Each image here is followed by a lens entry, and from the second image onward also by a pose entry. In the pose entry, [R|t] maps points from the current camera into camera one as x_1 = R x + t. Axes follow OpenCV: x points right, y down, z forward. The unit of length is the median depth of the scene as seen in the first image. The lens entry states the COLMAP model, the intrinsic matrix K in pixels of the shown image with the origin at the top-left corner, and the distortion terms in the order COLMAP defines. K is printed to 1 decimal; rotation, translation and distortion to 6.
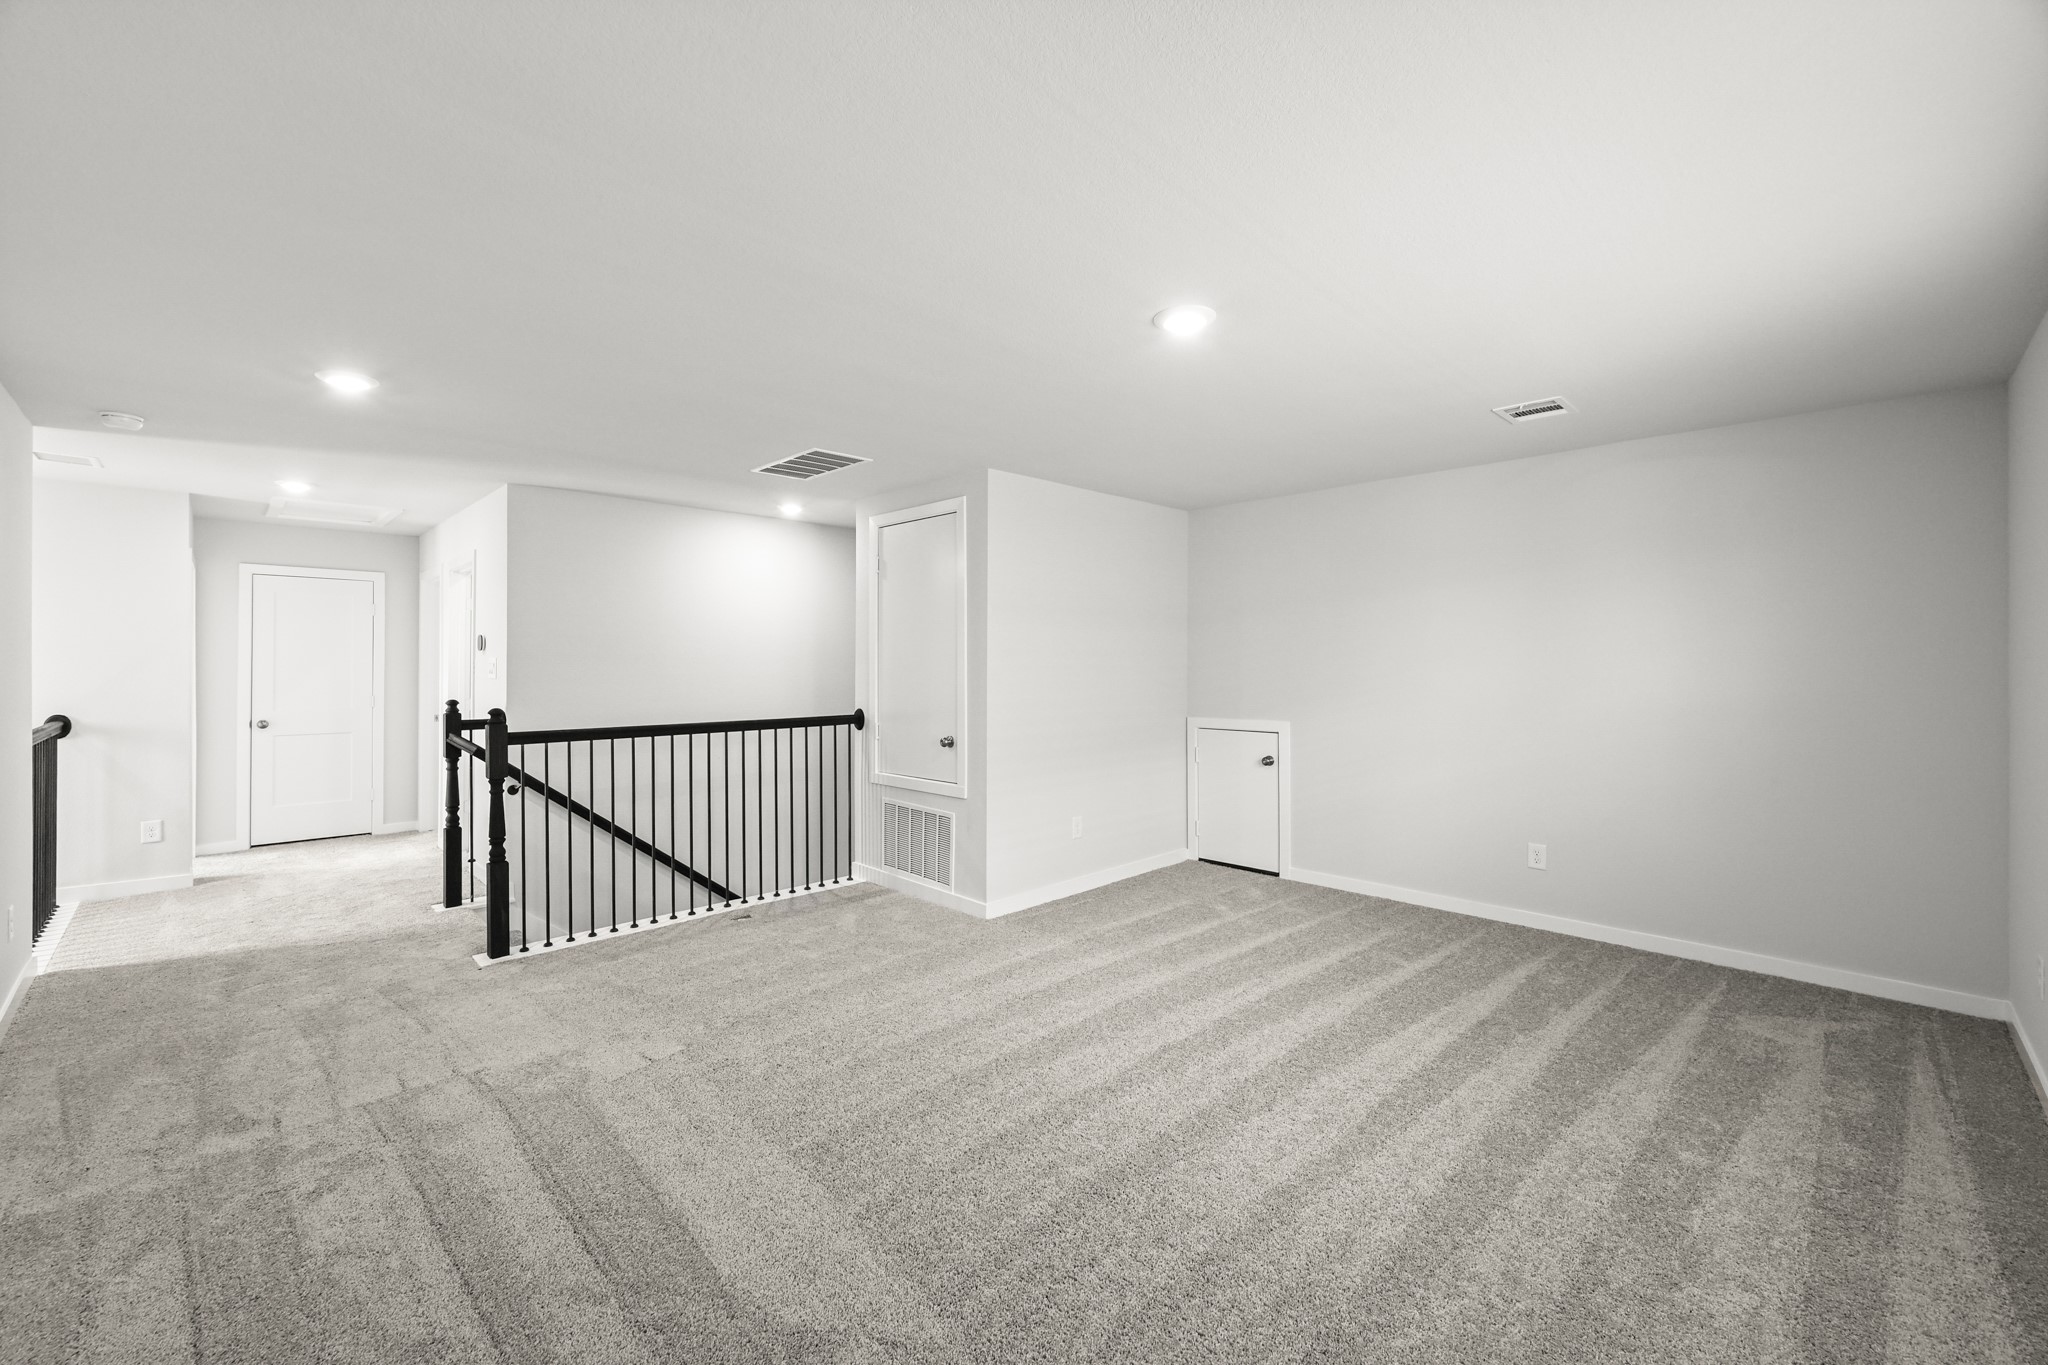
lens RADIAL K [[818.1, 0, 1018.7], [0, 818.1, 682.4], [0, 0, 1]] dist [-0.001030, 0.000203]
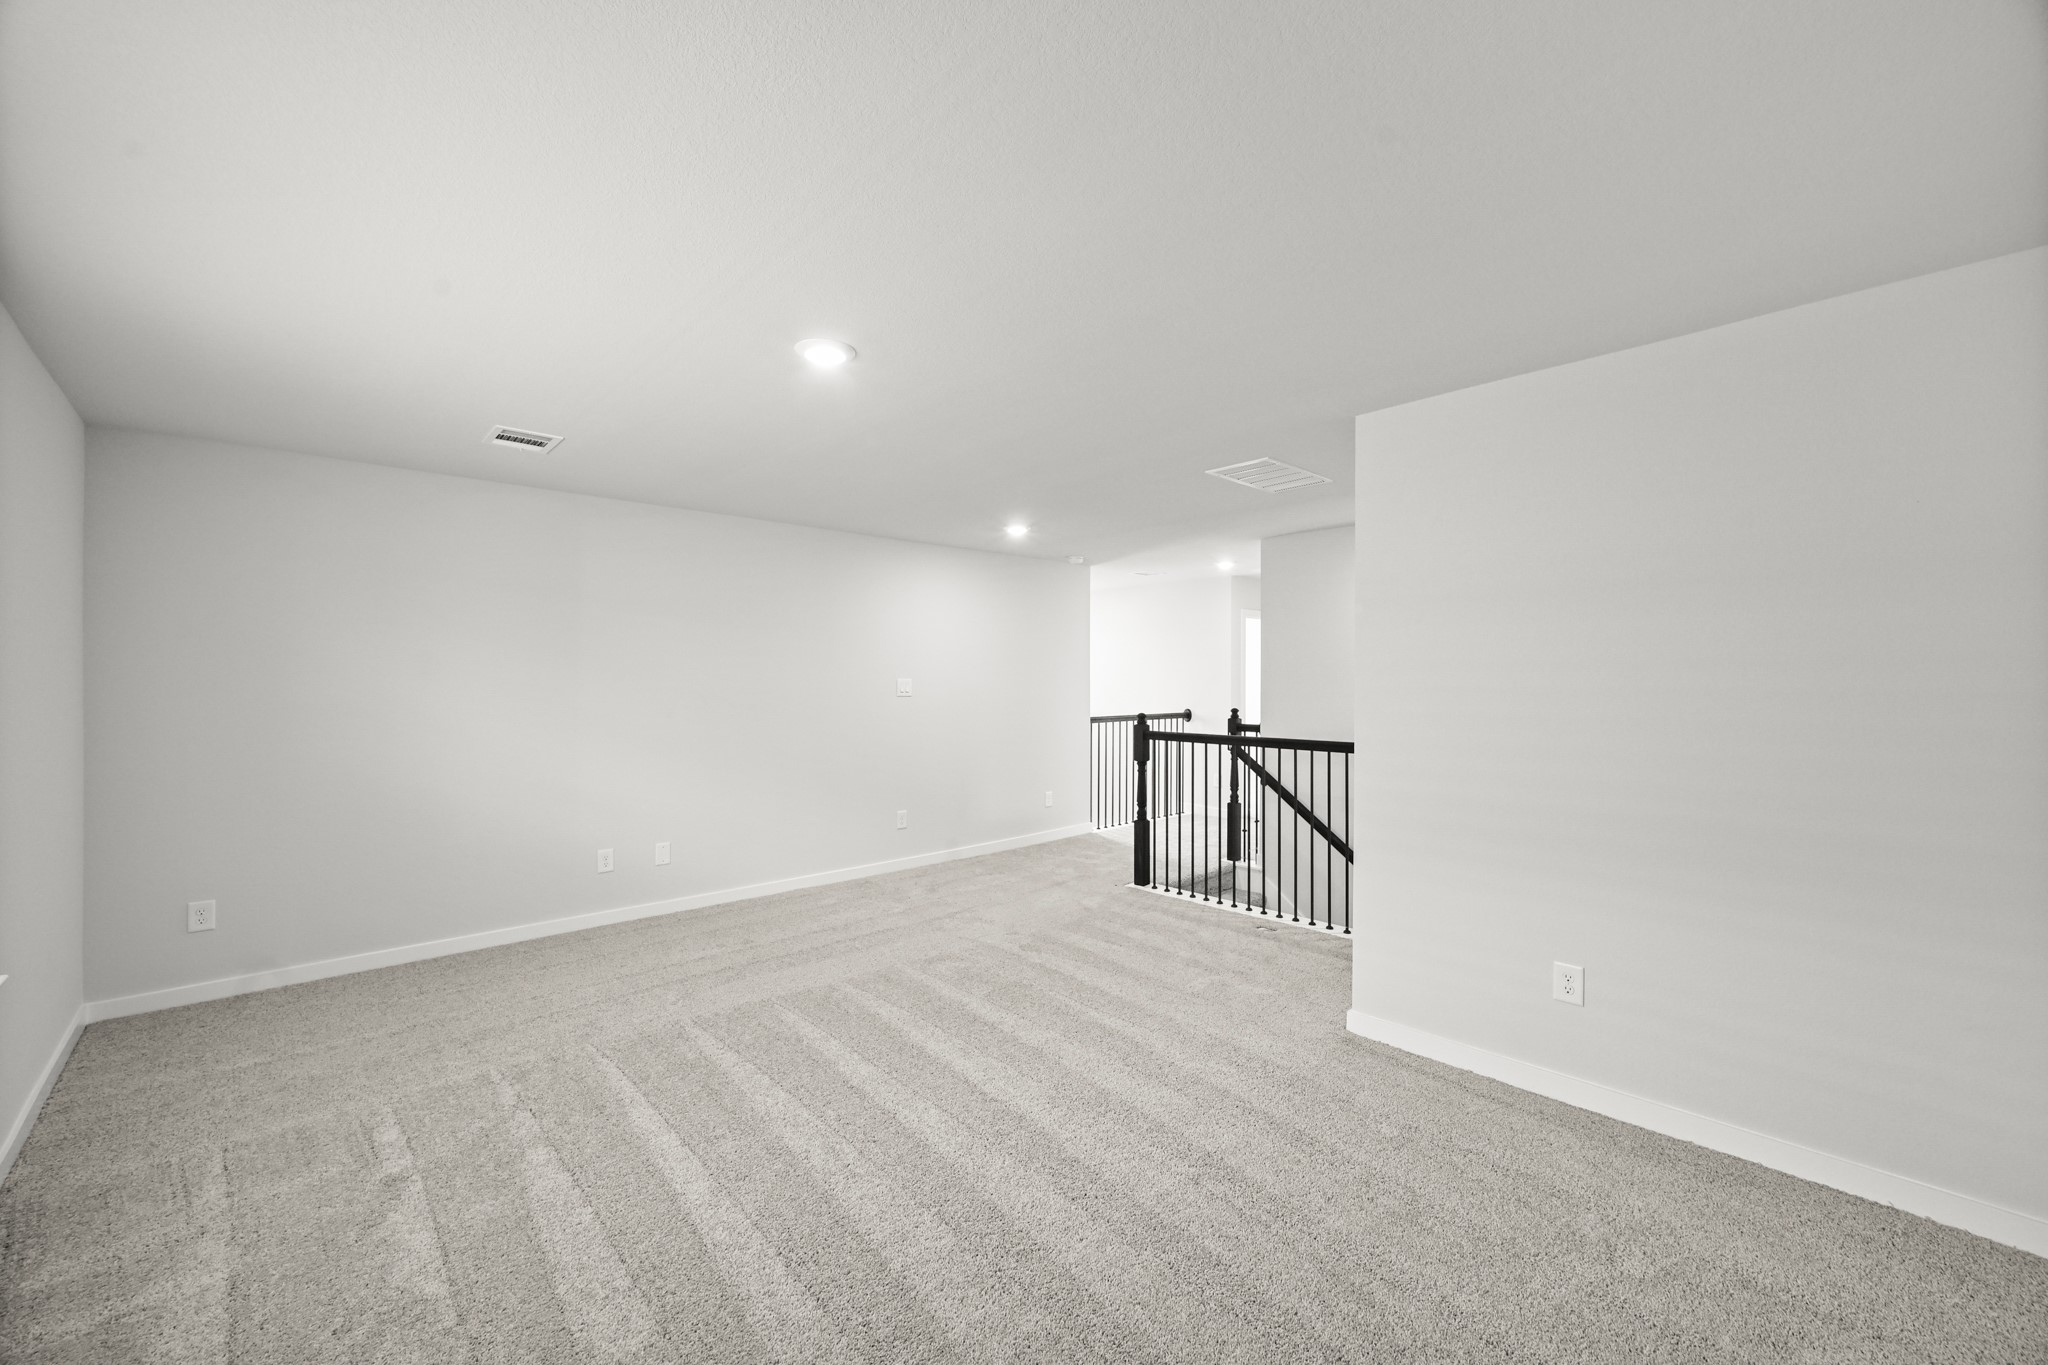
lens RADIAL K [[818.1, 0, 1018.7], [0, 818.1, 682.4], [0, 0, 1]] dist [-0.001030, 0.000203]
pose [[-0.018322, 0.001654, -0.999831, 0.667135], [-0.022378, 0.999747, 0.002064, -0.015971], [0.999582, 0.022412, -0.018280, 0.671655]]
